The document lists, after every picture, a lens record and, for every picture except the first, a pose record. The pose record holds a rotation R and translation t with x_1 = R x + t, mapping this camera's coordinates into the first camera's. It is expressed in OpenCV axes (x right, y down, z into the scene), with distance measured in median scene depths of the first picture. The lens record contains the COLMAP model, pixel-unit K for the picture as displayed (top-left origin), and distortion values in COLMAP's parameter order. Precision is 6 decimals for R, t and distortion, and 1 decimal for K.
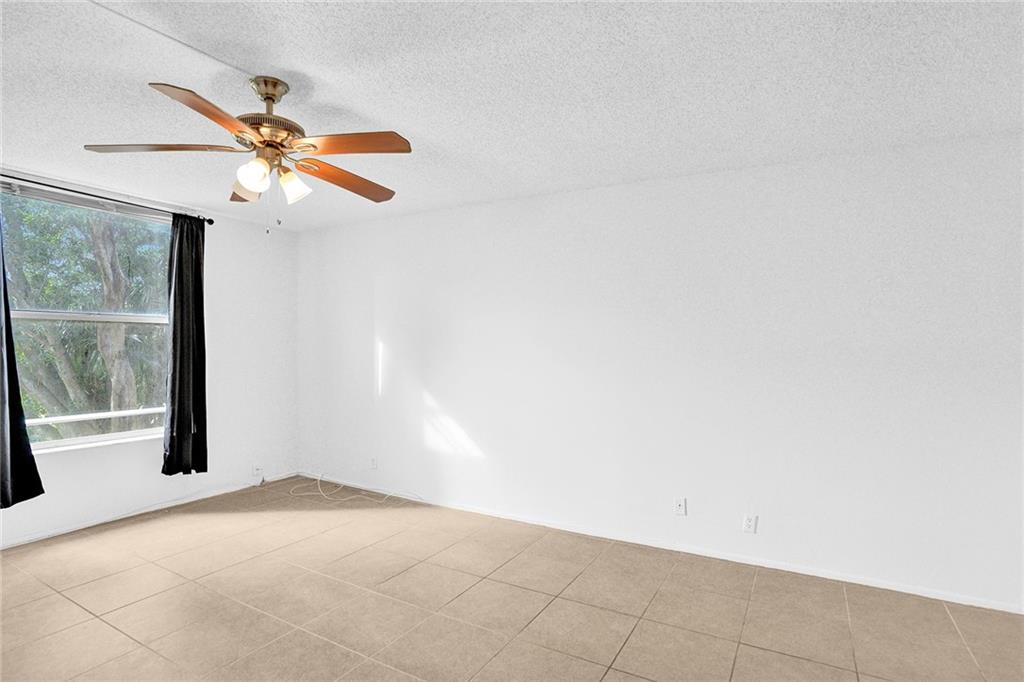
lens RADIAL K [[501.8, 0, 491.4], [0, 501.8, 344.7], [0, 0, 1]] dist [-0.000643, 0.000143]
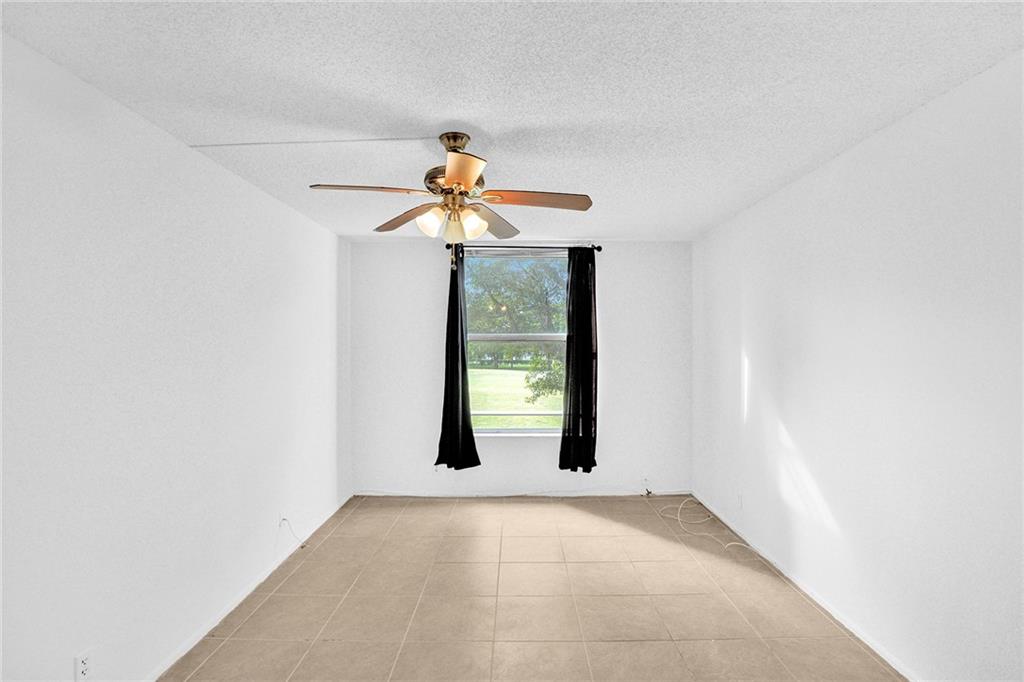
lens RADIAL K [[490.1, 0, 489.9], [0, 490.1, 338.4], [0, 0, 1]] dist [-0.036076, 0.000938]
pose [[0.556385, -0.023809, -0.830583, 0.226474], [0.004197, 0.999657, -0.025844, -0.019401], [0.830914, 0.010894, 0.556294, 0.211435]]
